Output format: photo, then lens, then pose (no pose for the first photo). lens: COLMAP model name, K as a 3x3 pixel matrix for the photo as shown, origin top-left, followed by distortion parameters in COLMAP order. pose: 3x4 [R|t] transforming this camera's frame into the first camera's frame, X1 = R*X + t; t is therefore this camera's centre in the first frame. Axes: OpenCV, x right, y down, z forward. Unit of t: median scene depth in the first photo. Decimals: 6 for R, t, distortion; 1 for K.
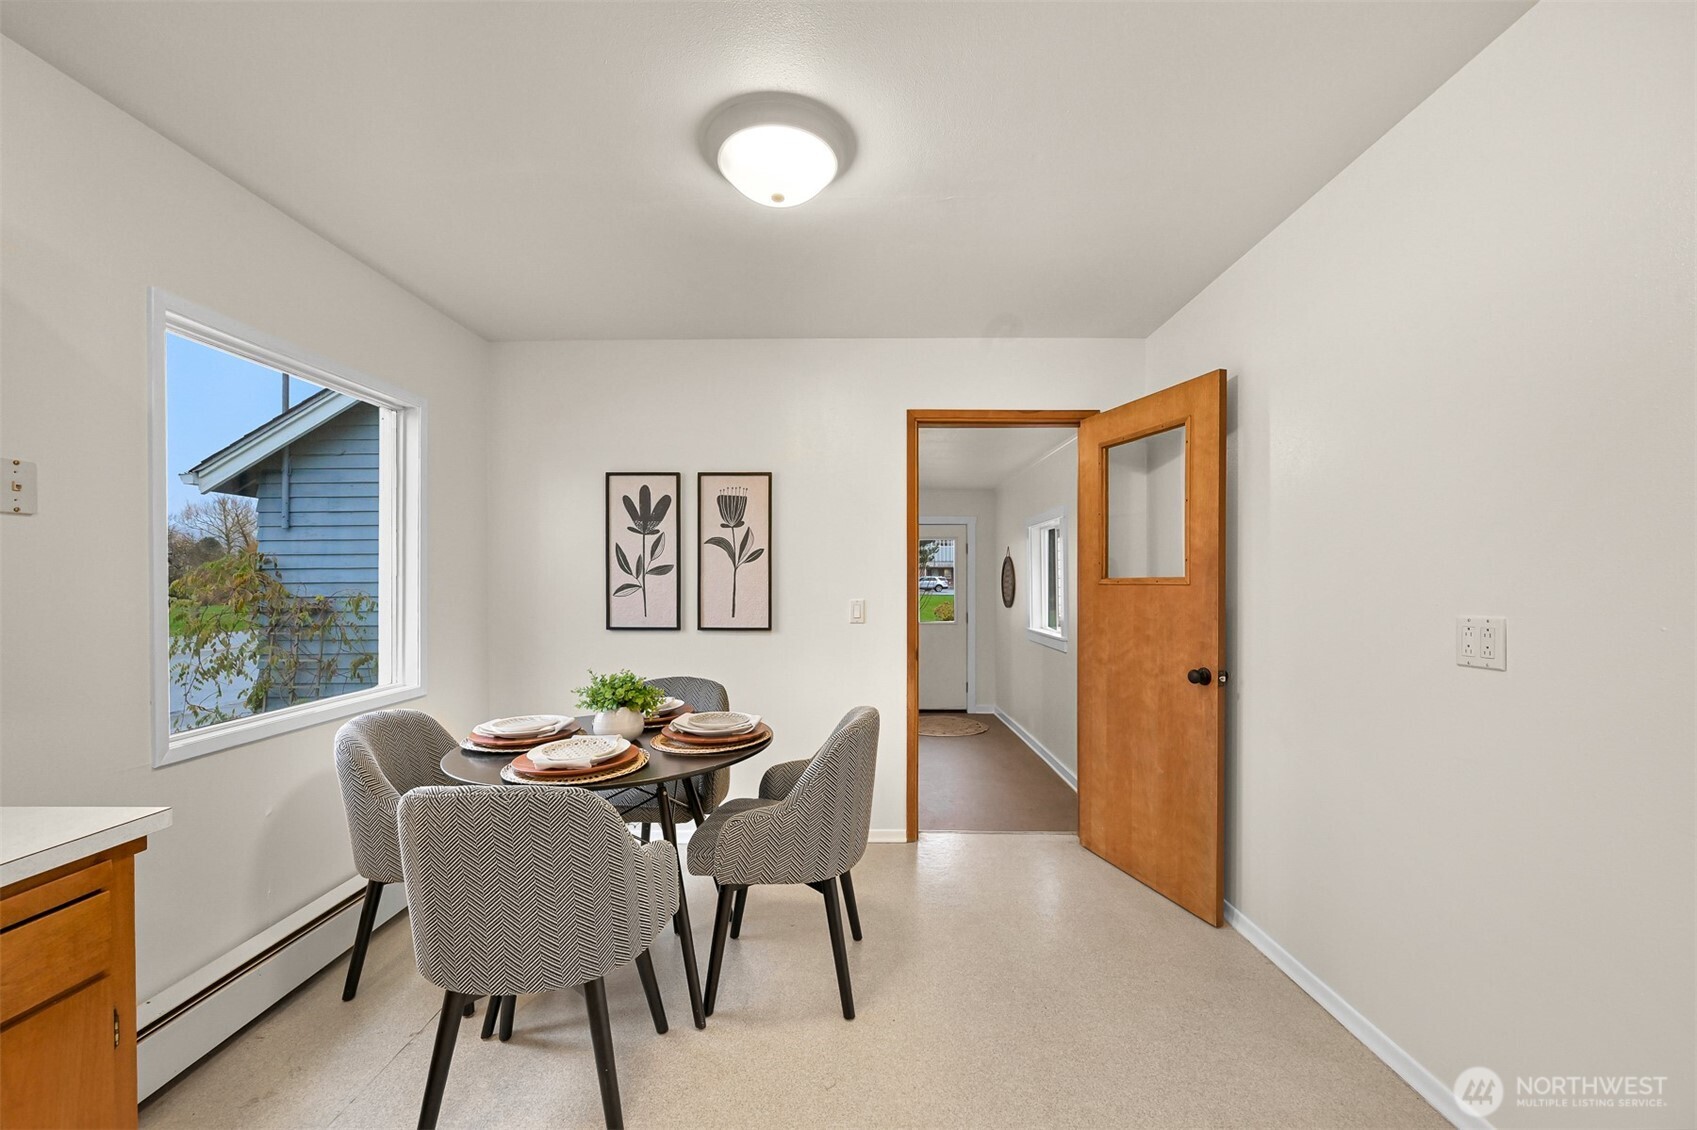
lens RADIAL K [[671.5, 0, 843.2], [0, 671.5, 588.1], [0, 0, 1]] dist [-0.001411, -0.000172]
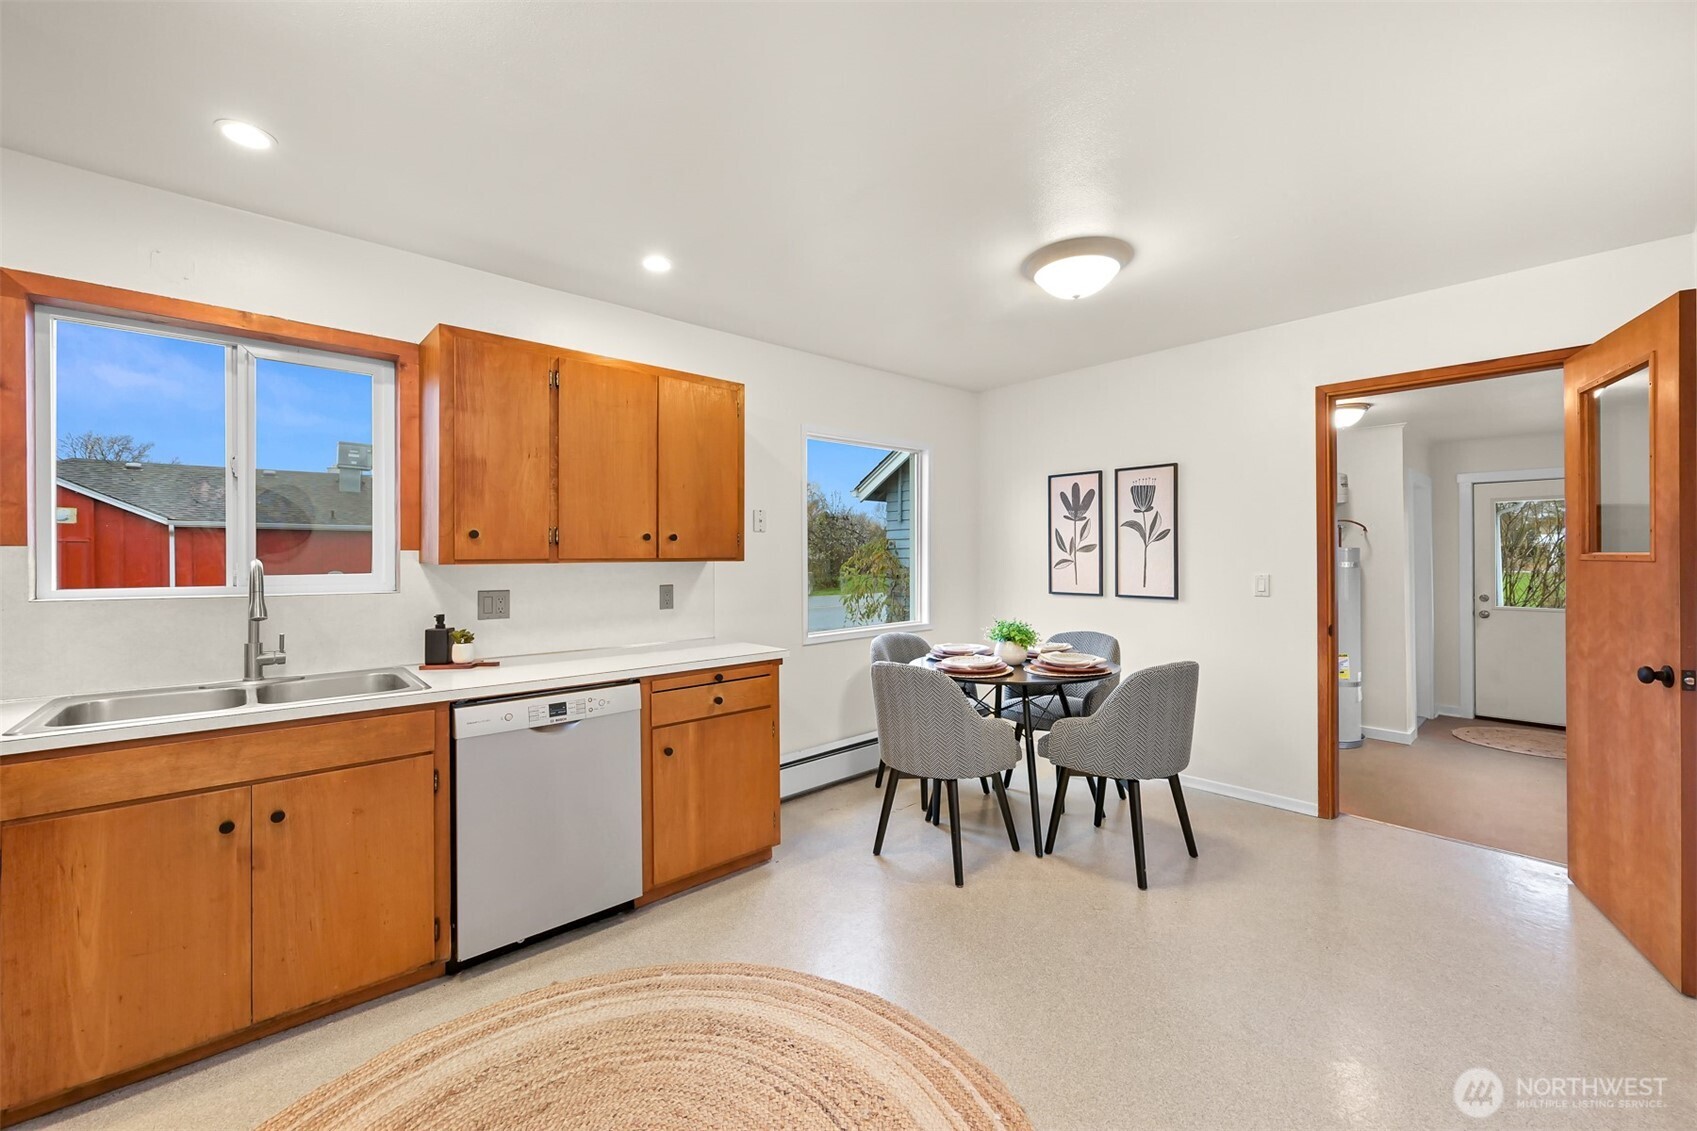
lens RADIAL K [[668.2, 0, 852.1], [0, 668.2, 556.1], [0, 0, 1]] dist [0.000129, 0.000125]
pose [[0.685075, -0.002790, -0.728468, 0.346350], [-0.002630, 0.999977, -0.006302, -0.003037], [0.728468, 0.006233, 0.685051, -0.193172]]
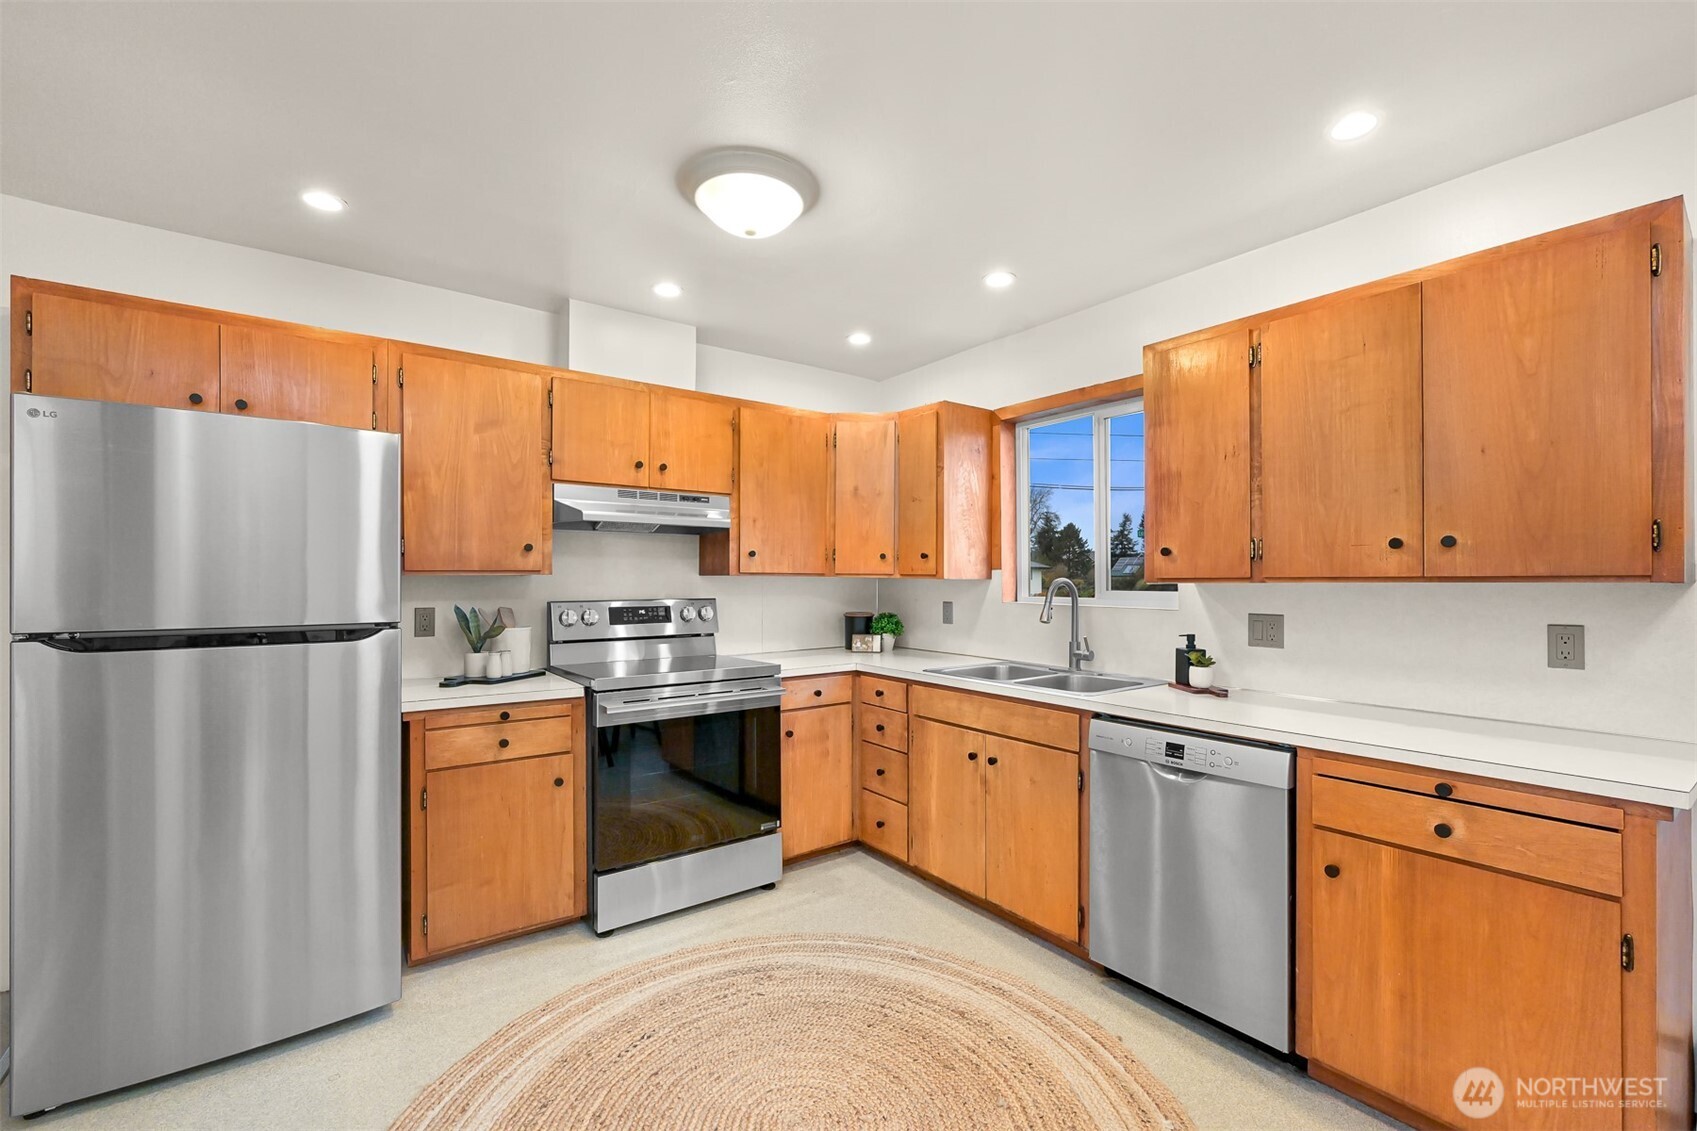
lens RADIAL K [[717.8, 0, 848.5], [0, 717.8, 578.3], [0, 0, 1]] dist [-0.003208, -0.000497]
pose [[-0.788598, -0.000360, -0.614909, 0.262169], [-0.003259, 0.999988, 0.003594, -0.004047], [0.614900, 0.004838, -0.788590, 0.377025]]
